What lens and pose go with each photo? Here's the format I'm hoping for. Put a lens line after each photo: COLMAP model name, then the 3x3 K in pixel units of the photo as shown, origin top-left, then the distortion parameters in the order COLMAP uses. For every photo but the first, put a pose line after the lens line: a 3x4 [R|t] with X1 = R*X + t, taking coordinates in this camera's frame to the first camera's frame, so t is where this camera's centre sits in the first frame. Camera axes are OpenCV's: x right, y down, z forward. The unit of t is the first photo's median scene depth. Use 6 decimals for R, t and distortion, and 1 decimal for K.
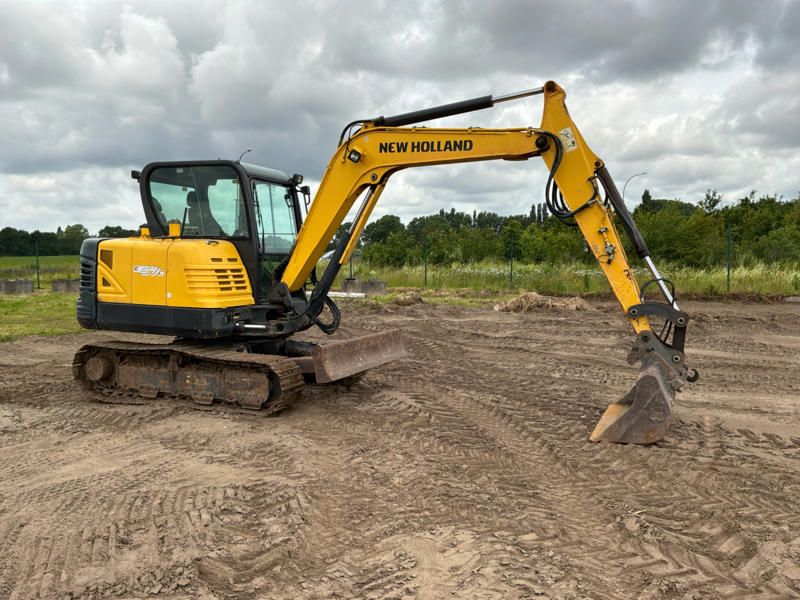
lens RADIAL K [[661.8, 0, 396.1], [0, 661.8, 301.0], [0, 0, 1]] dist [0.123114, -0.240124]
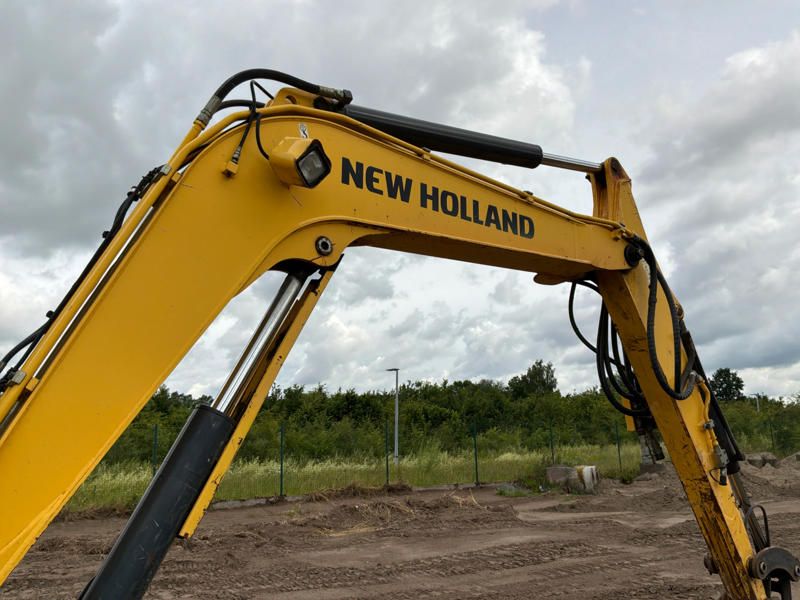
lens RADIAL K [[661.8, 0, 396.1], [0, 661.8, 301.0], [0, 0, 1]] dist [0.123114, -0.240124]
pose [[0.498016, 0.174358, 0.849458, -0.277739], [0.078172, 0.966563, -0.244224, -0.074370], [-0.863637, 0.188032, 0.467734, 0.788331]]
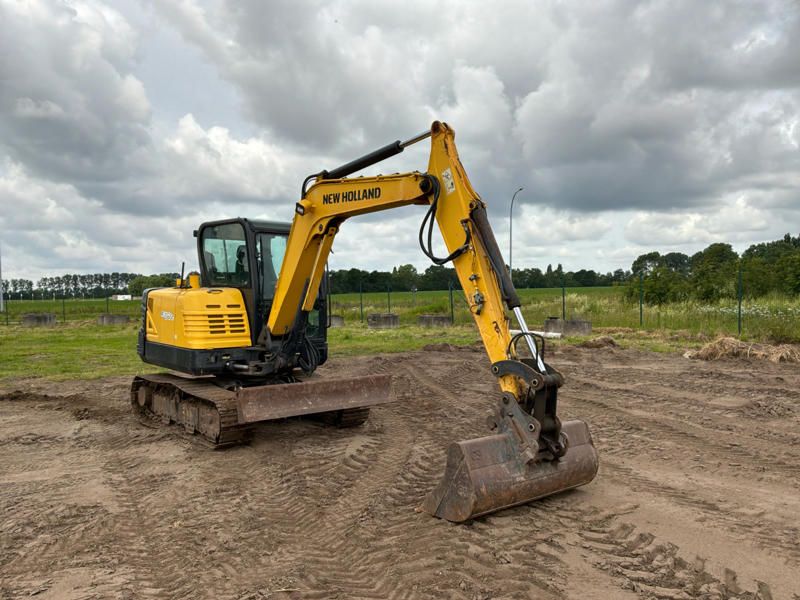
lens RADIAL K [[665.5, 0, 391.6], [0, 665.5, 301.6], [0, 0, 1]] dist [0.130141, -0.239666]
pose [[0.889801, -0.000374, -0.456348, 0.521579], [-0.022874, 0.998706, -0.045420, -0.024655], [0.455775, 0.050854, 0.888641, 0.122035]]
